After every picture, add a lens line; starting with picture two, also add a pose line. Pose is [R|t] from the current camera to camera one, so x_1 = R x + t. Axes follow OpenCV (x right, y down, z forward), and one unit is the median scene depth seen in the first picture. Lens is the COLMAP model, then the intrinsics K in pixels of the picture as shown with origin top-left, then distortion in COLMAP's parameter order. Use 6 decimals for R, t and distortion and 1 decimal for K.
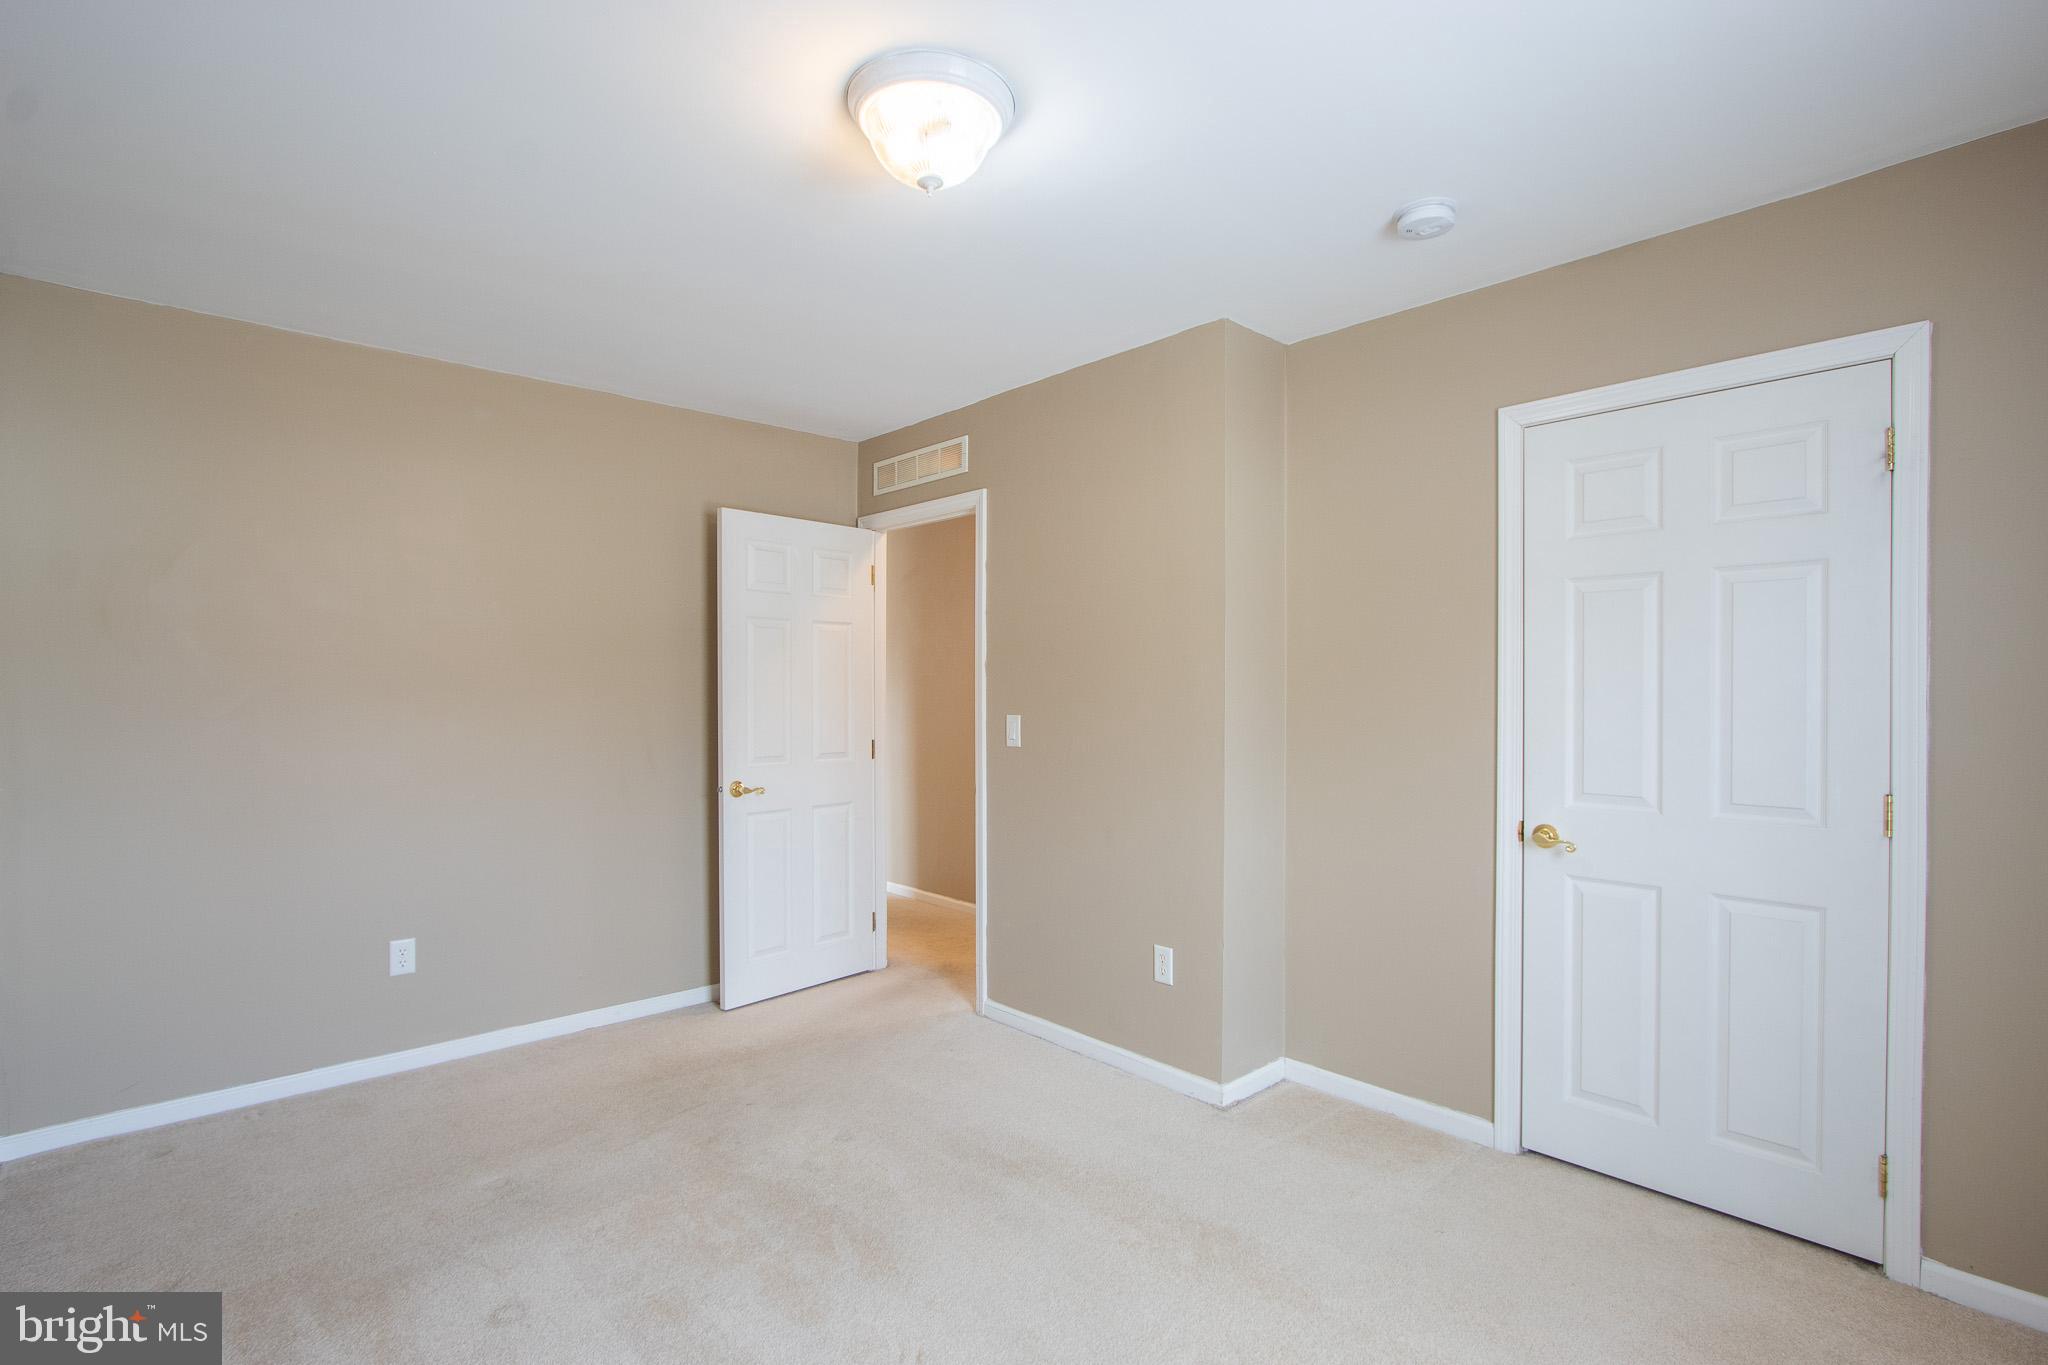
lens RADIAL K [[994.7, 0, 1021.2], [0, 994.7, 700.2], [0, 0, 1]] dist [-0.000671, 0.000797]
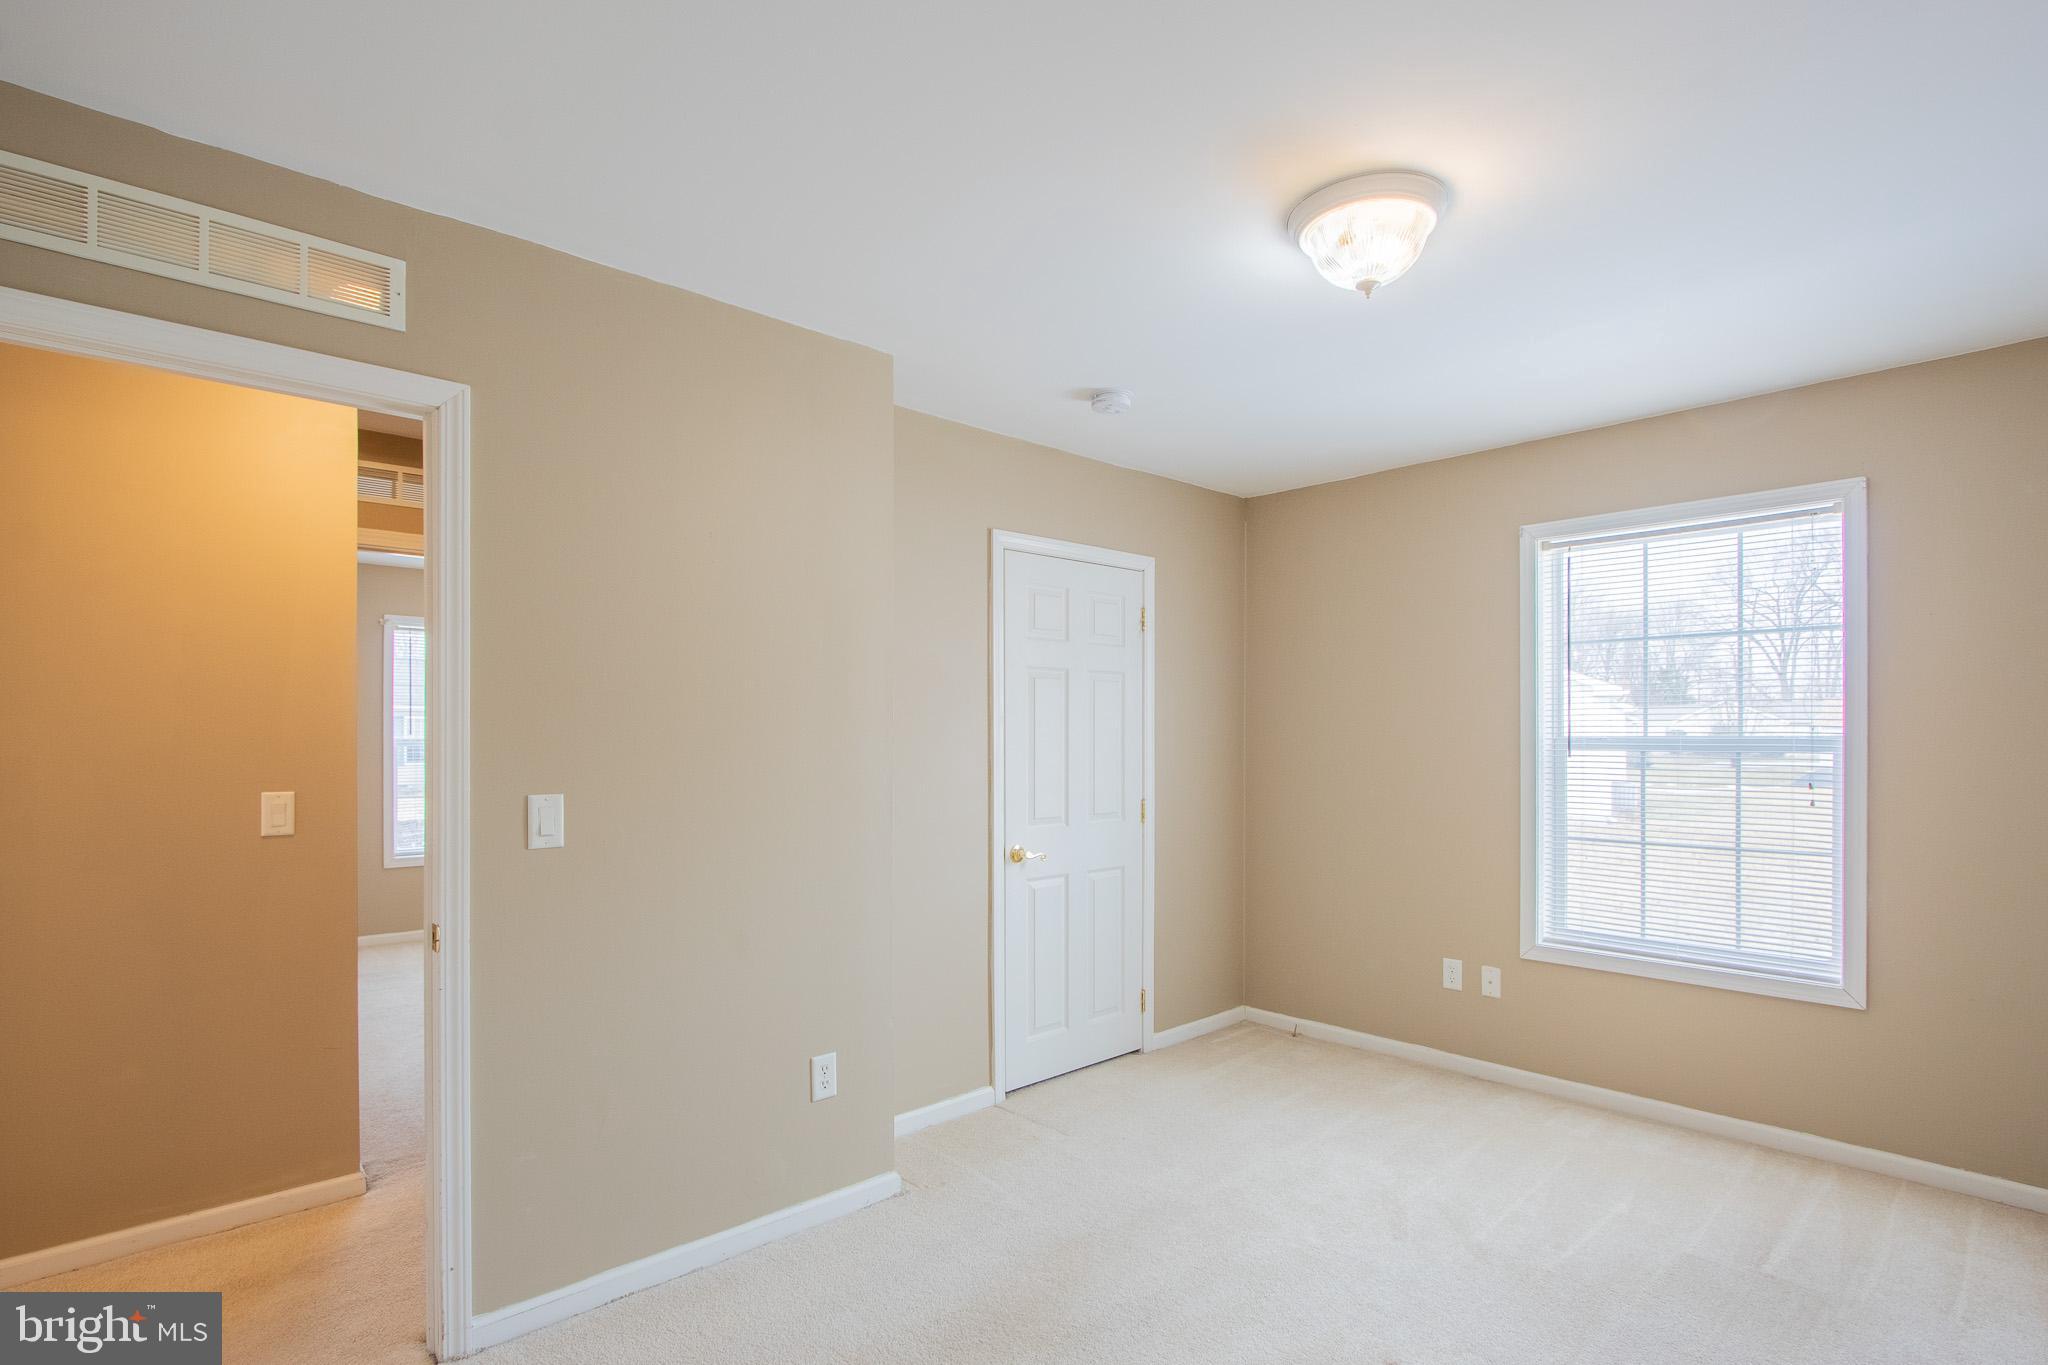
lens RADIAL K [[968.9, 0, 1022.3], [0, 968.9, 737.5], [0, 0, 1]] dist [-0.000749, 0.000376]
pose [[0.017292, -0.002228, 0.999848, -0.813942], [0.008645, 0.999960, 0.002079, -0.025048], [-0.999813, 0.008607, 0.017311, 0.989990]]
